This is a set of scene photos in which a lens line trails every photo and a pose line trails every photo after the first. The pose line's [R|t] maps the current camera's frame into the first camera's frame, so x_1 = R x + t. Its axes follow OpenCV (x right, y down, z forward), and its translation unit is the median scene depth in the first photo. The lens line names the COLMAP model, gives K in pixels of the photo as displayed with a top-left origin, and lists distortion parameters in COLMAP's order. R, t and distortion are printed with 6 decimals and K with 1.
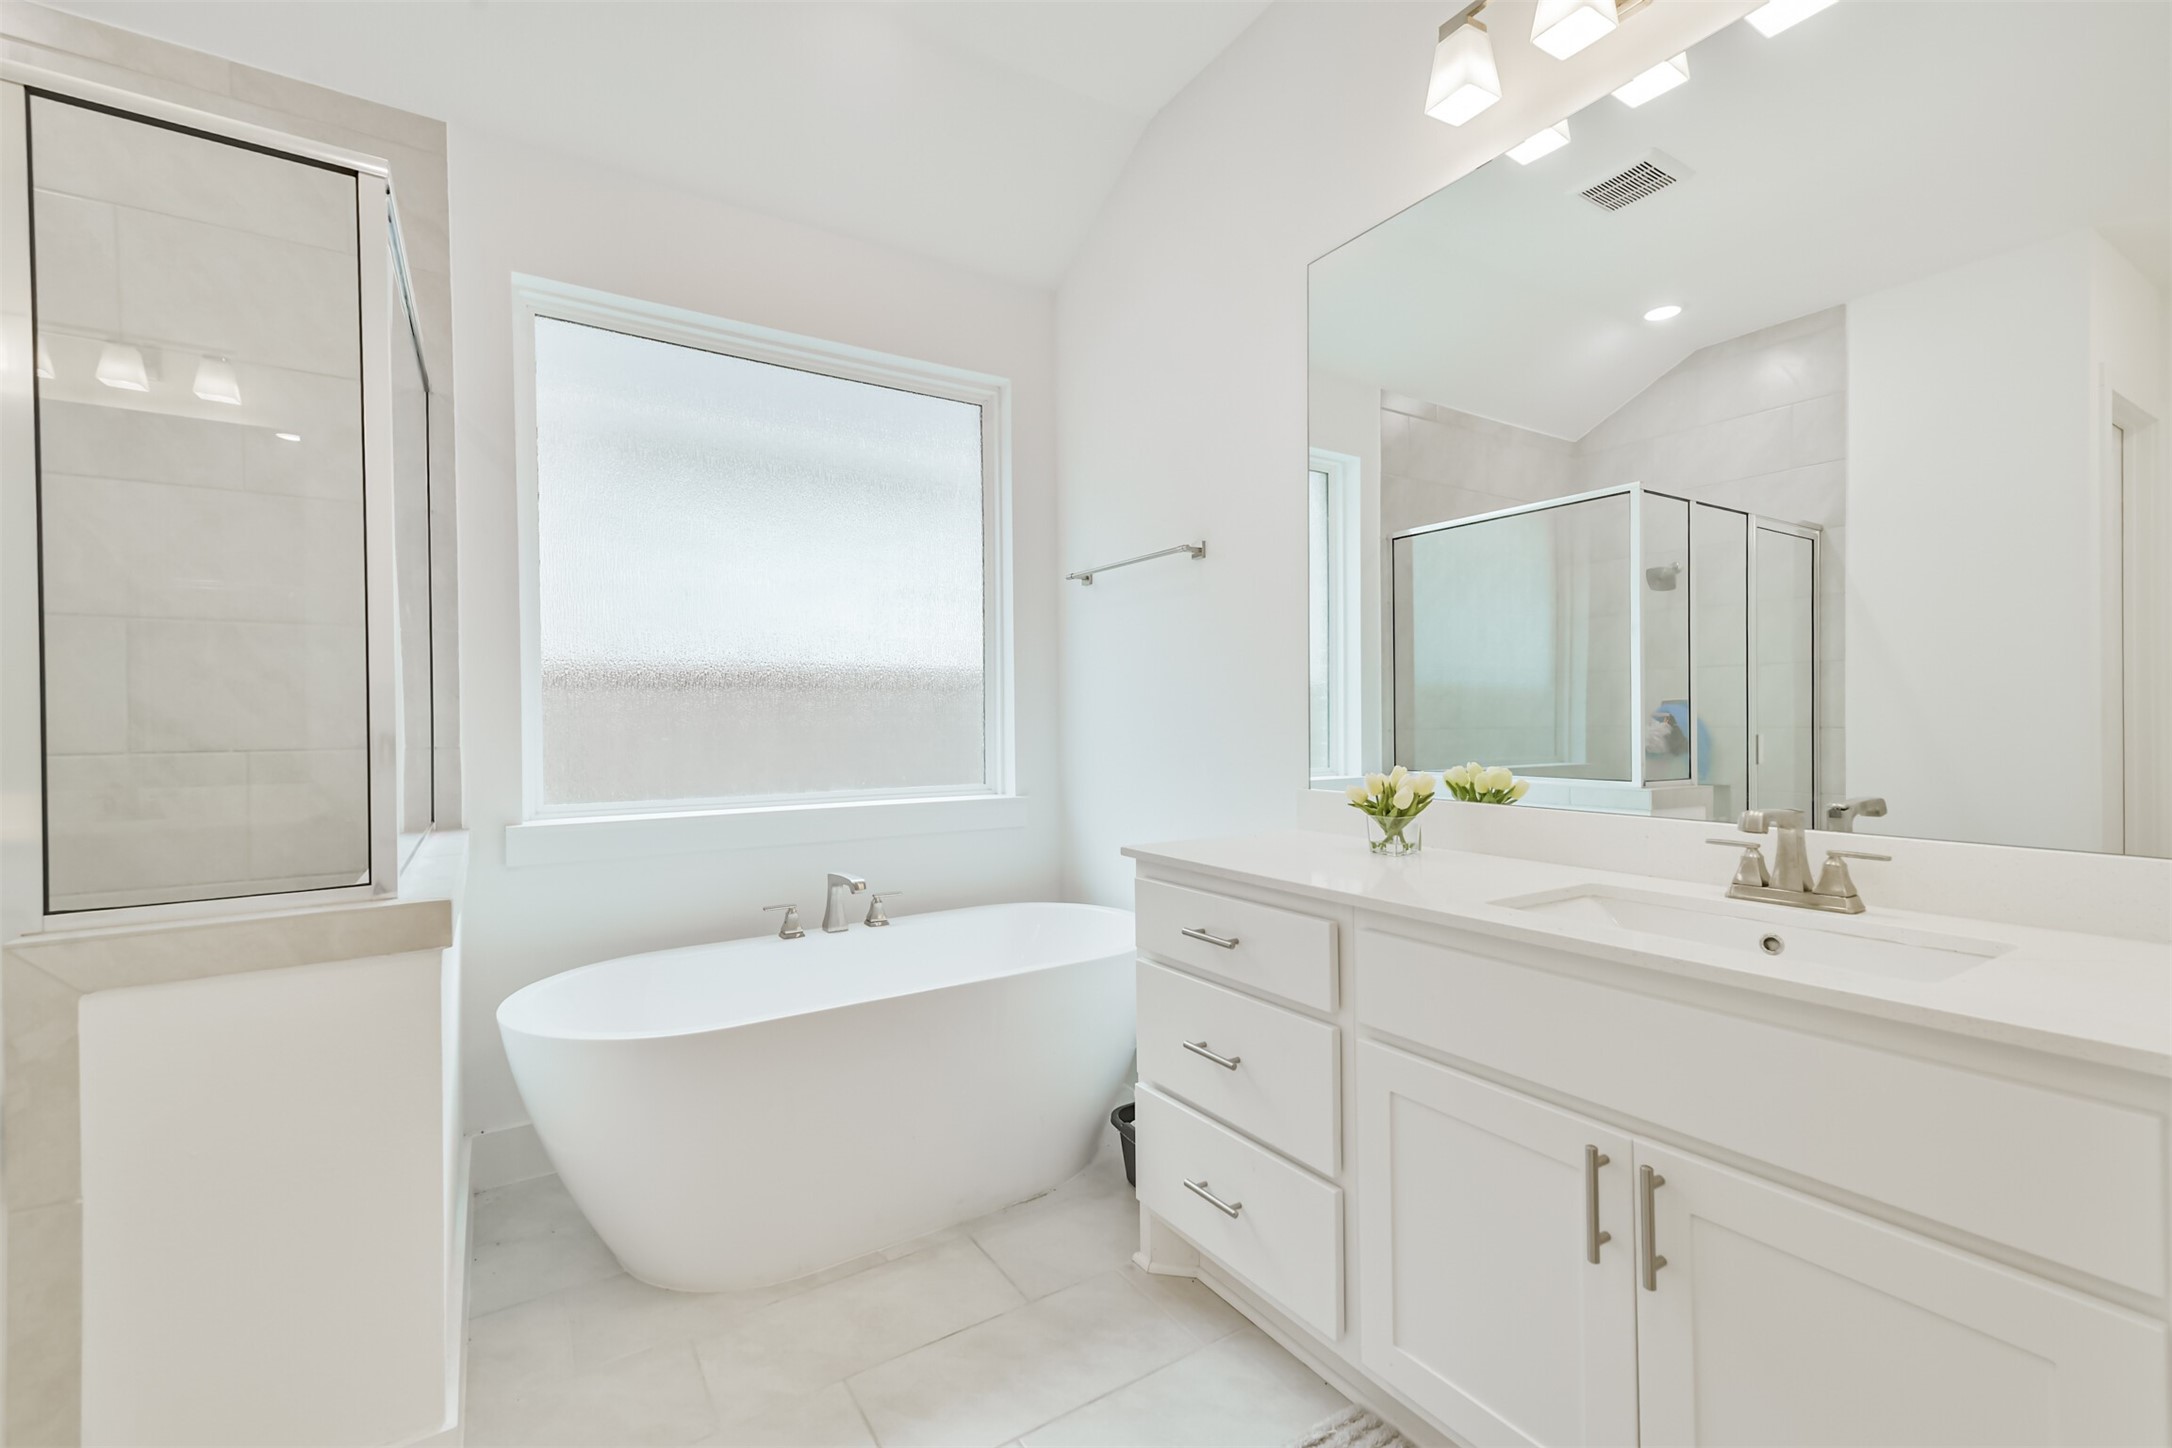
lens RADIAL K [[944.5, 0, 1065.4], [0, 944.5, 716.3], [0, 0, 1]] dist [0.017986, -0.000038]
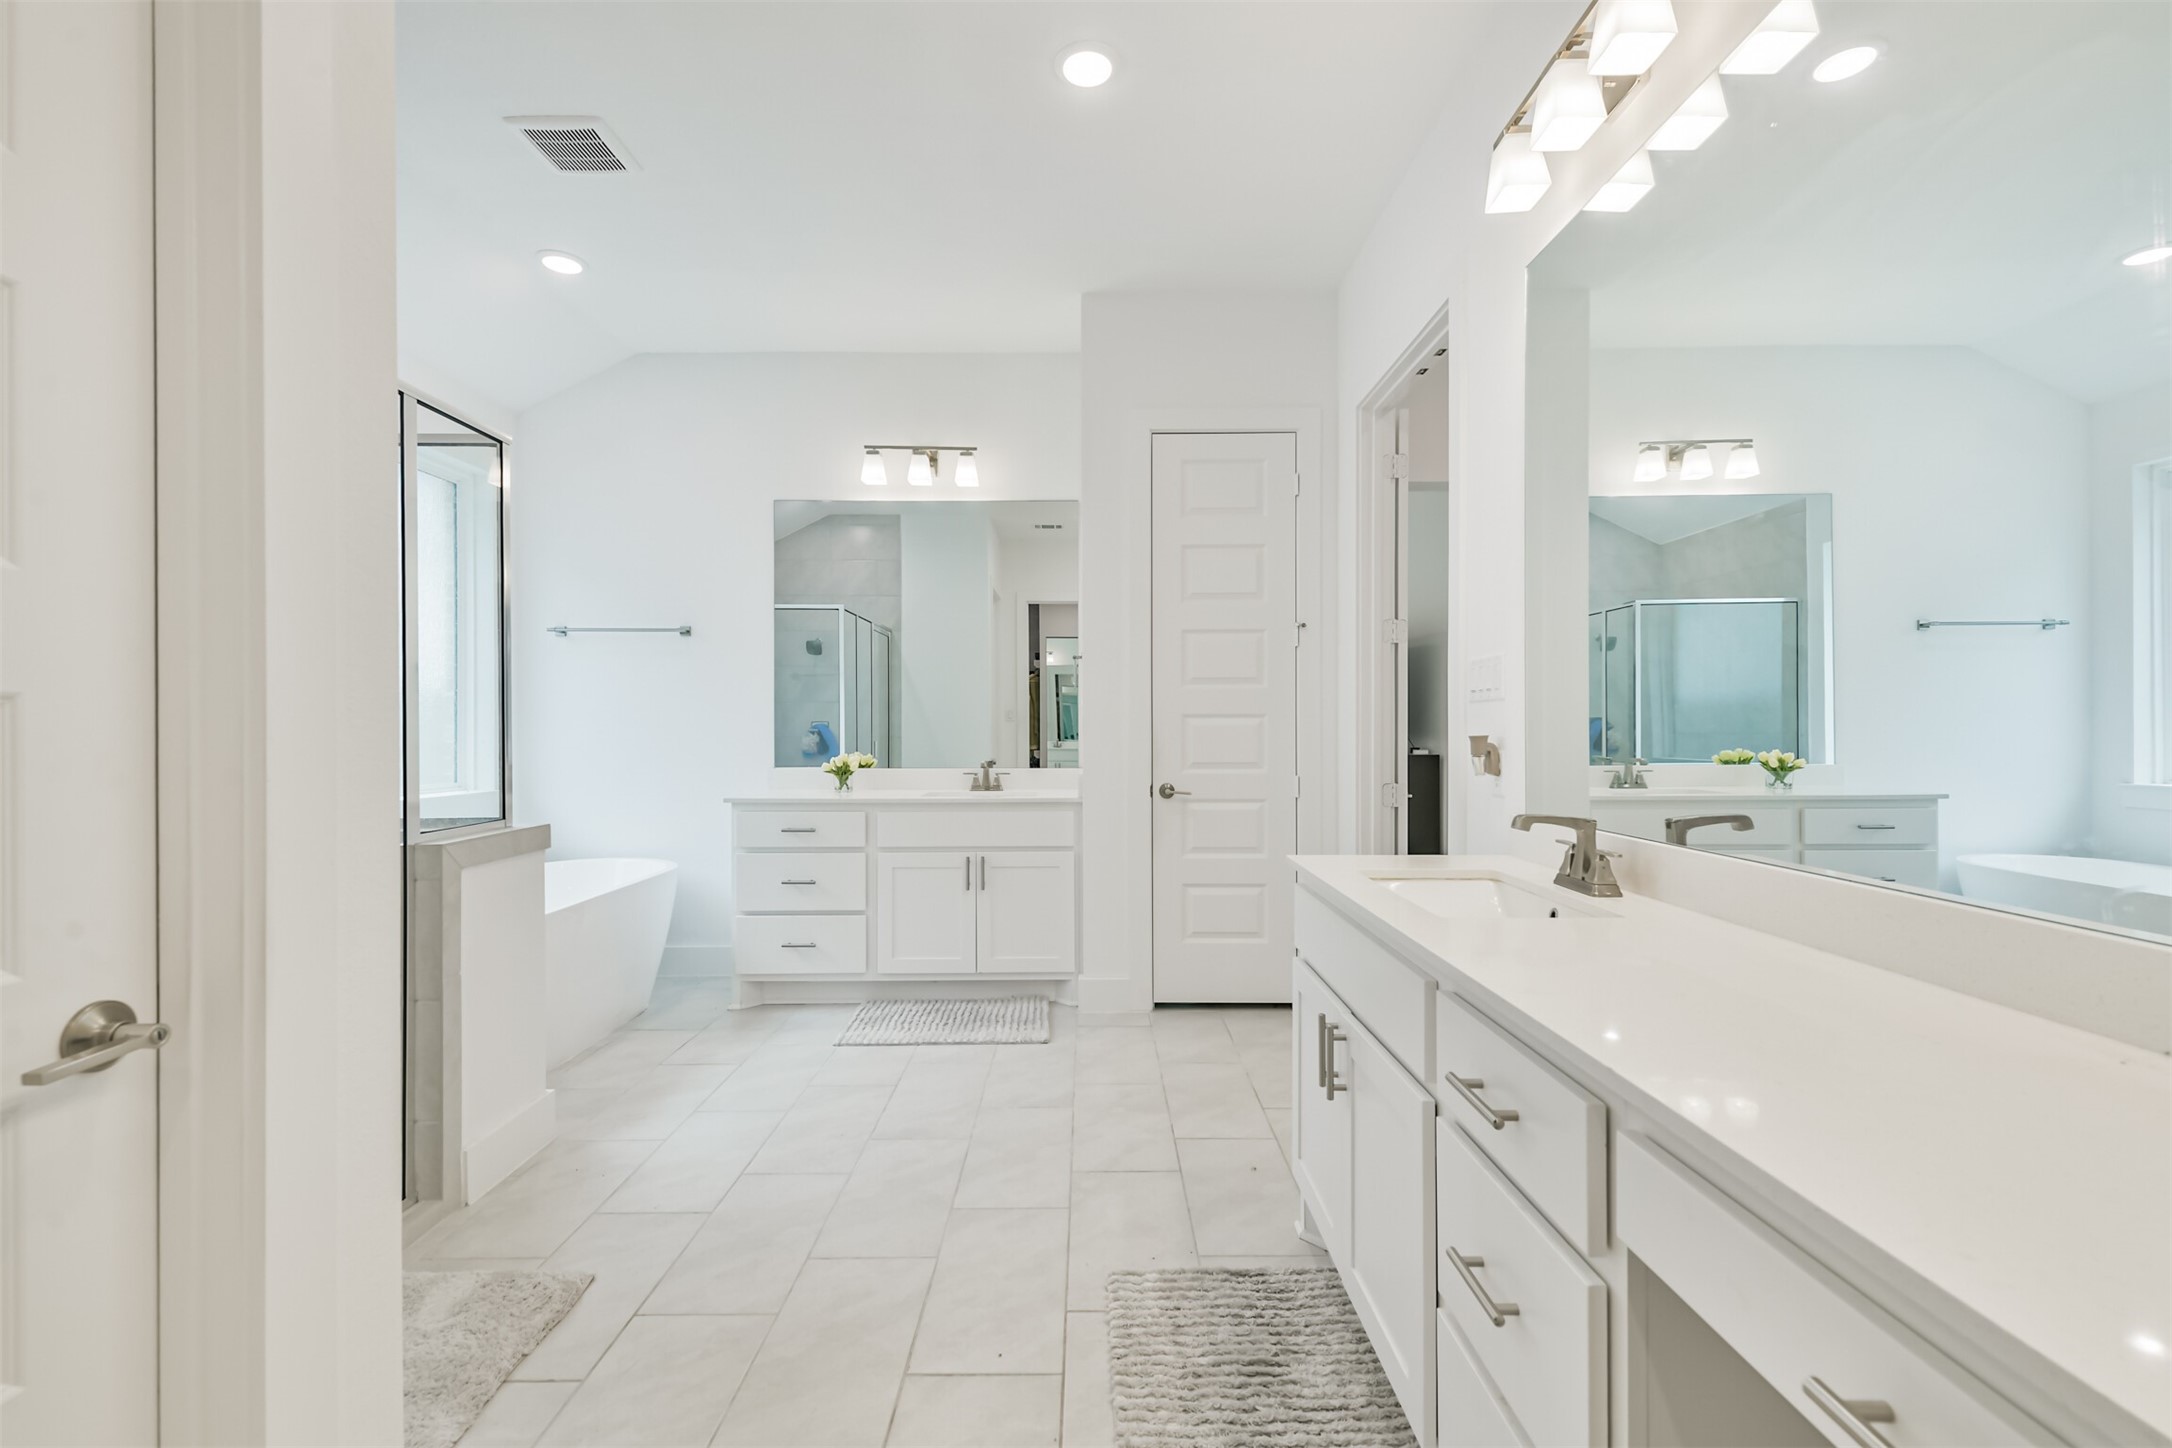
lens RADIAL K [[944.5, 0, 1089.9], [0, 944.5, 725.1], [0, 0, 1]] dist [0.017986, -0.000038]
pose [[0.536488, 0.009137, 0.843859, -1.185031], [-0.004240, 0.999958, -0.008131, 0.002194], [-0.843898, 0.000784, 0.536504, -0.678035]]
